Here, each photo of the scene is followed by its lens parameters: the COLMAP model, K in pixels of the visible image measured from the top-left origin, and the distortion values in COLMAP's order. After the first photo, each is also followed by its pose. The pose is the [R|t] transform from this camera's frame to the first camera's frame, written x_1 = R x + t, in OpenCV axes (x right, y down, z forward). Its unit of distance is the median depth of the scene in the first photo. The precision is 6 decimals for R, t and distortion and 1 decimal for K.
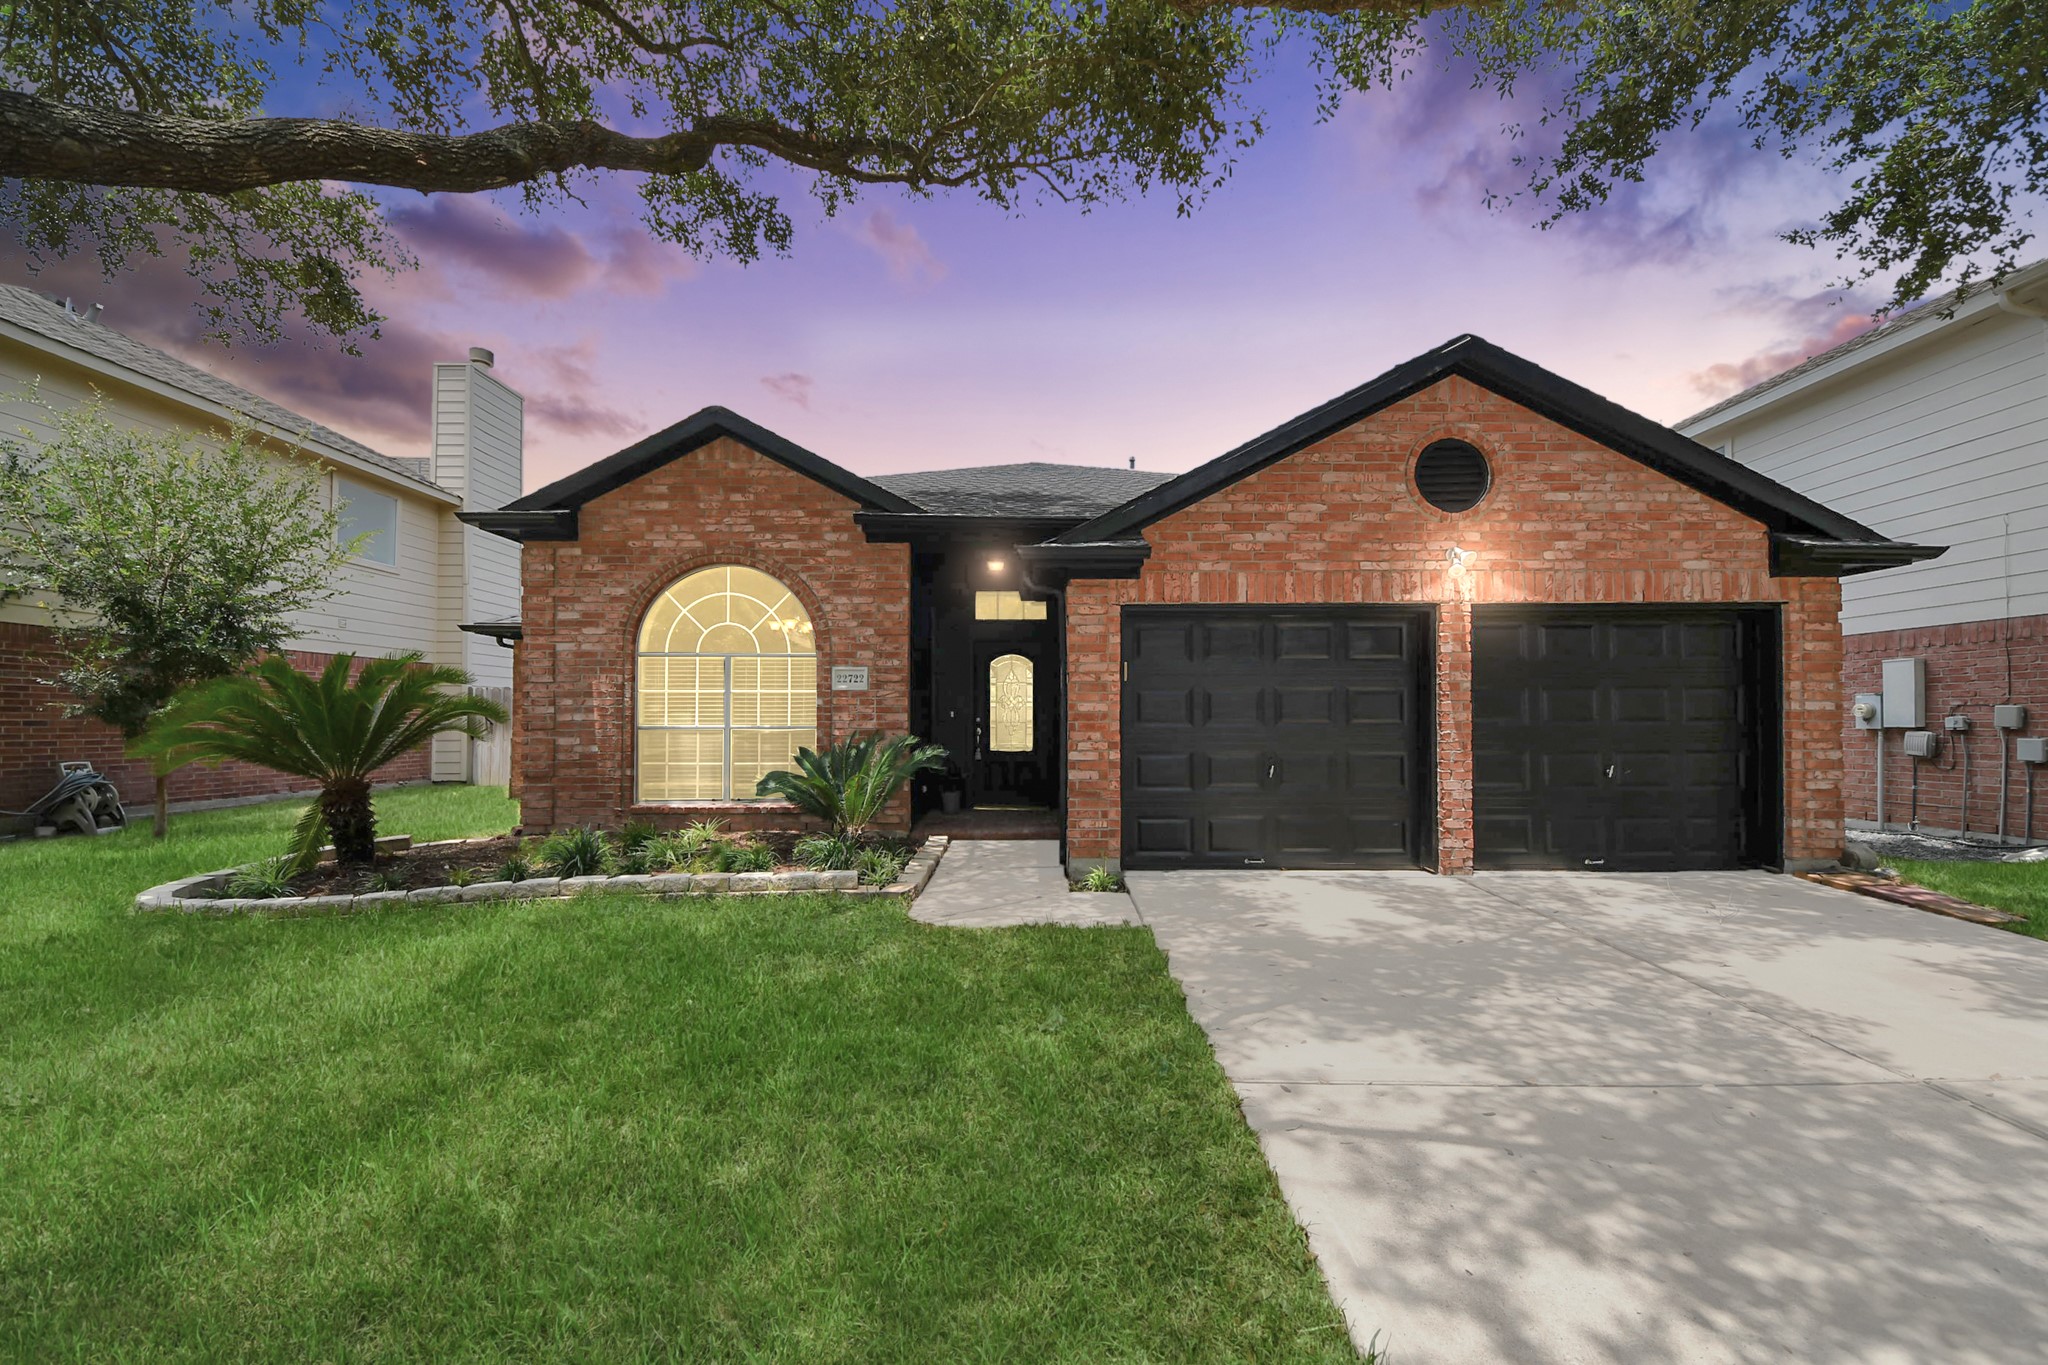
lens RADIAL K [[808.7, 0, 1025.3], [0, 808.7, 699.7], [0, 0, 1]] dist [0.038470, -0.000061]
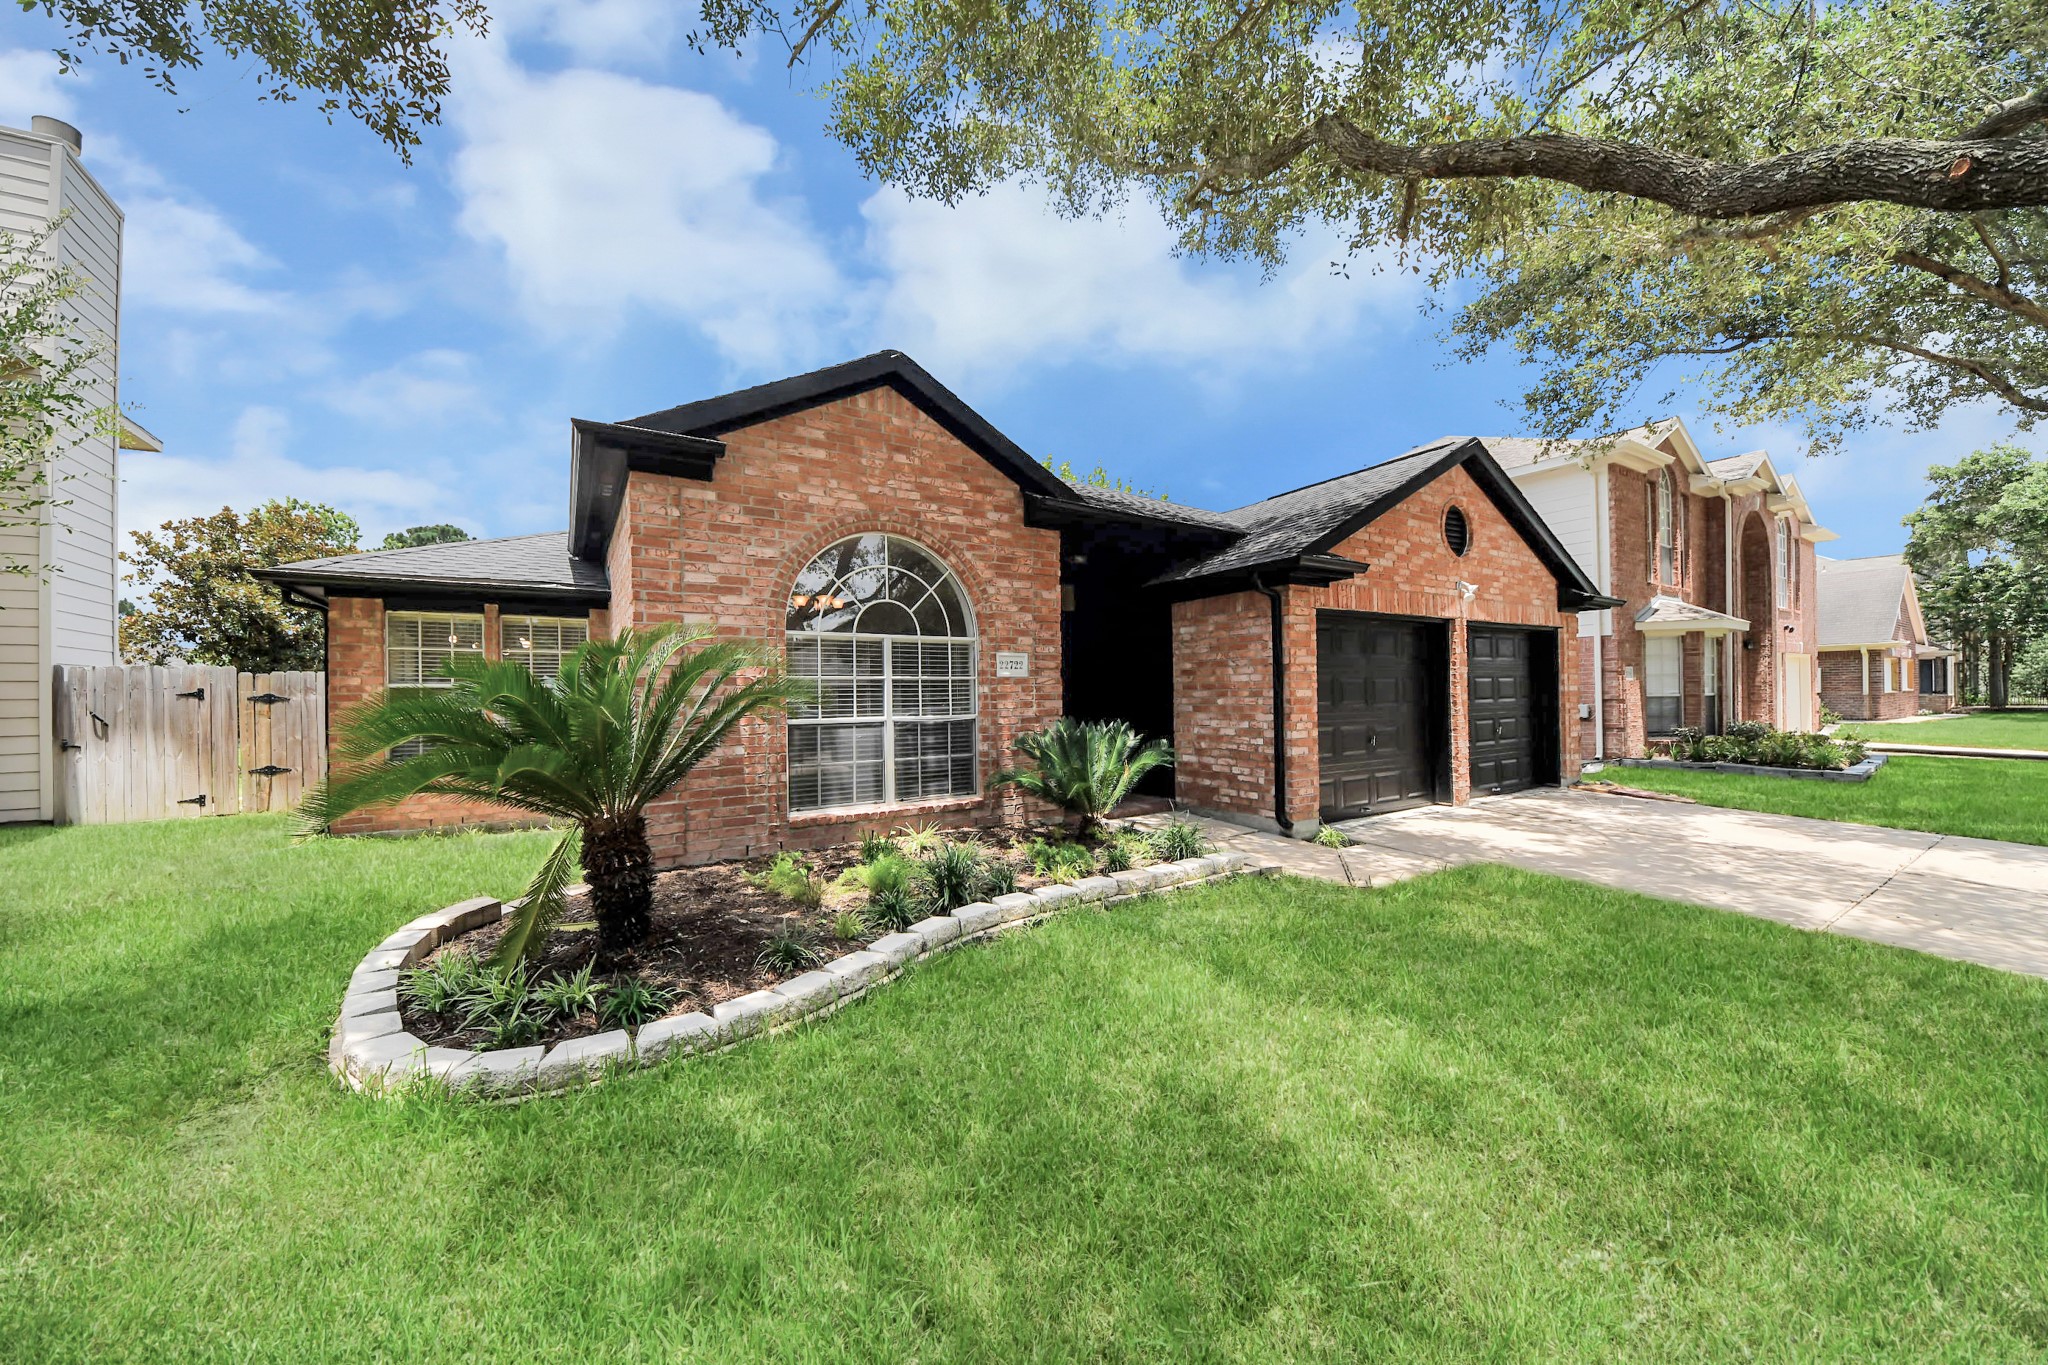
lens RADIAL K [[751.3, 0, 1024.0], [0, 751.3, 682.5], [0, 0, 1]] dist [0.057830, -0.030034]
pose [[0.831422, -0.001179, 0.555640, -0.702630], [-0.000668, 0.999995, 0.003121, -0.007890], [-0.555640, -0.002966, 0.831417, 0.243490]]
